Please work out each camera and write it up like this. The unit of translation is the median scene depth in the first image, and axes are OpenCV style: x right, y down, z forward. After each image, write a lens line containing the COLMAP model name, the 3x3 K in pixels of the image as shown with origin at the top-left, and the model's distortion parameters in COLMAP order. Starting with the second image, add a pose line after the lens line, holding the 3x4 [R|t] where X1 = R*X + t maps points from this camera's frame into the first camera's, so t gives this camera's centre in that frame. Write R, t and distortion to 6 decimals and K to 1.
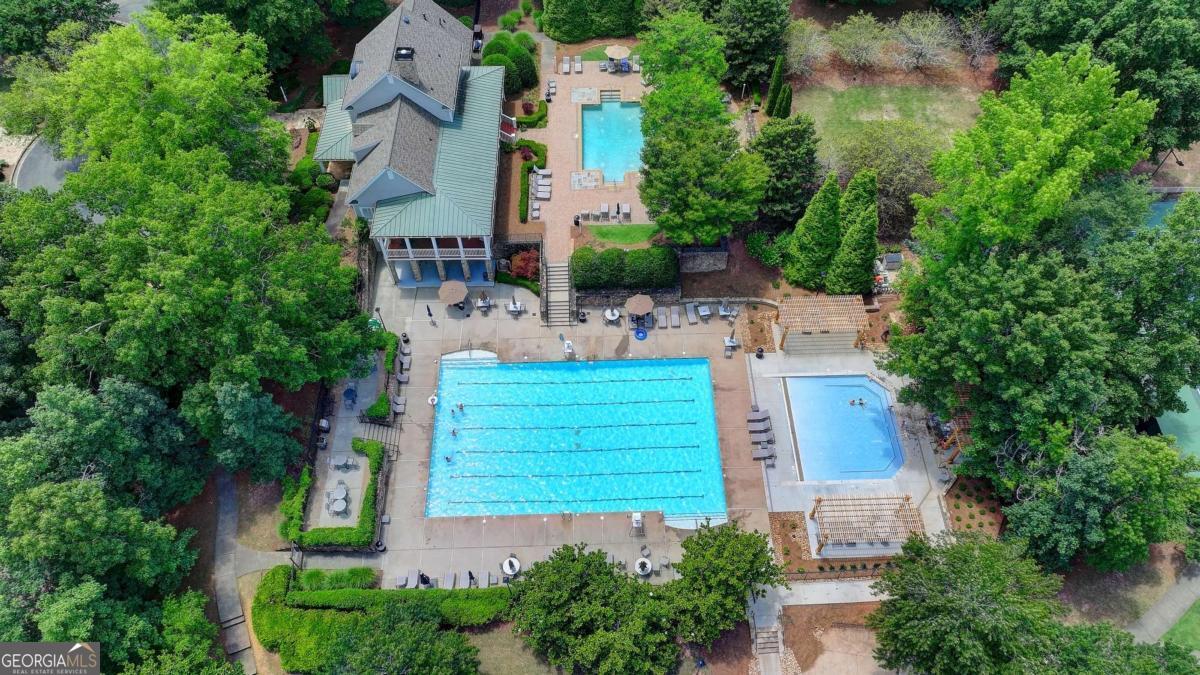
lens RADIAL K [[857.0, 0, 608.9], [0, 857.0, 339.6], [0, 0, 1]] dist [0.038655, 0.001005]
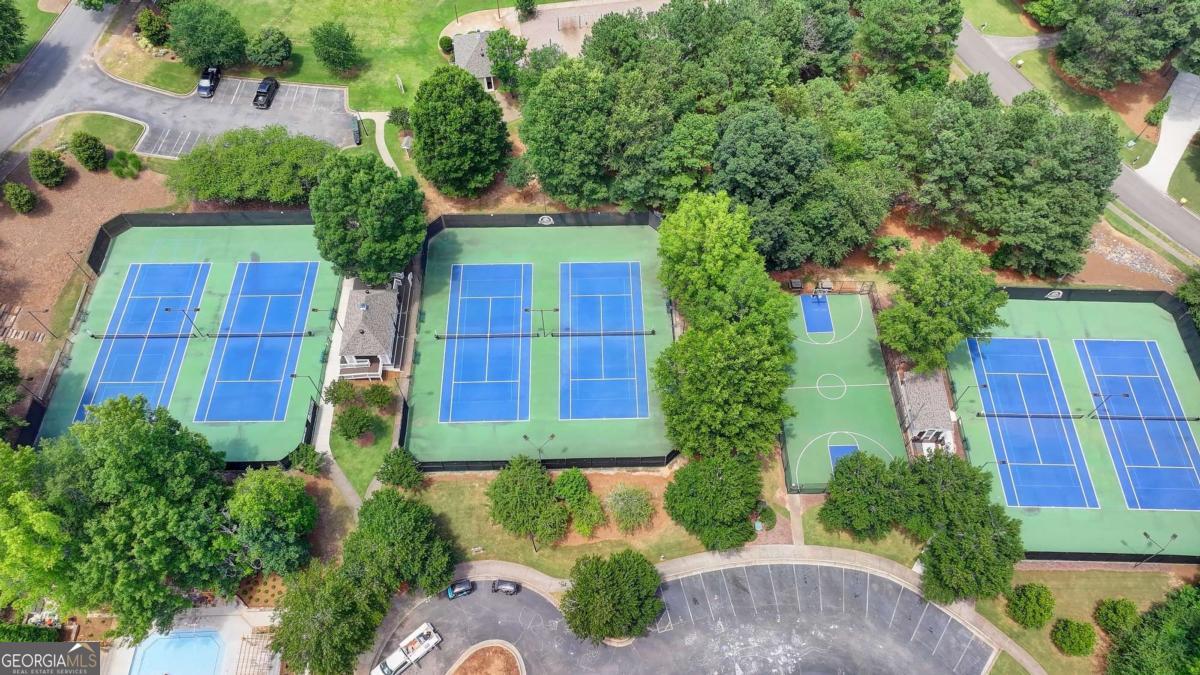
lens RADIAL K [[830.9, 0, 602.6], [0, 830.9, 331.1], [0, 0, 1]] dist [-0.002983, 0.015875]
pose [[-0.002199, -0.835610, 0.549319, 0.020140], [0.831766, 0.303412, 0.464872, -0.128439], [-0.555121, 0.457927, 0.694365, -0.577090]]
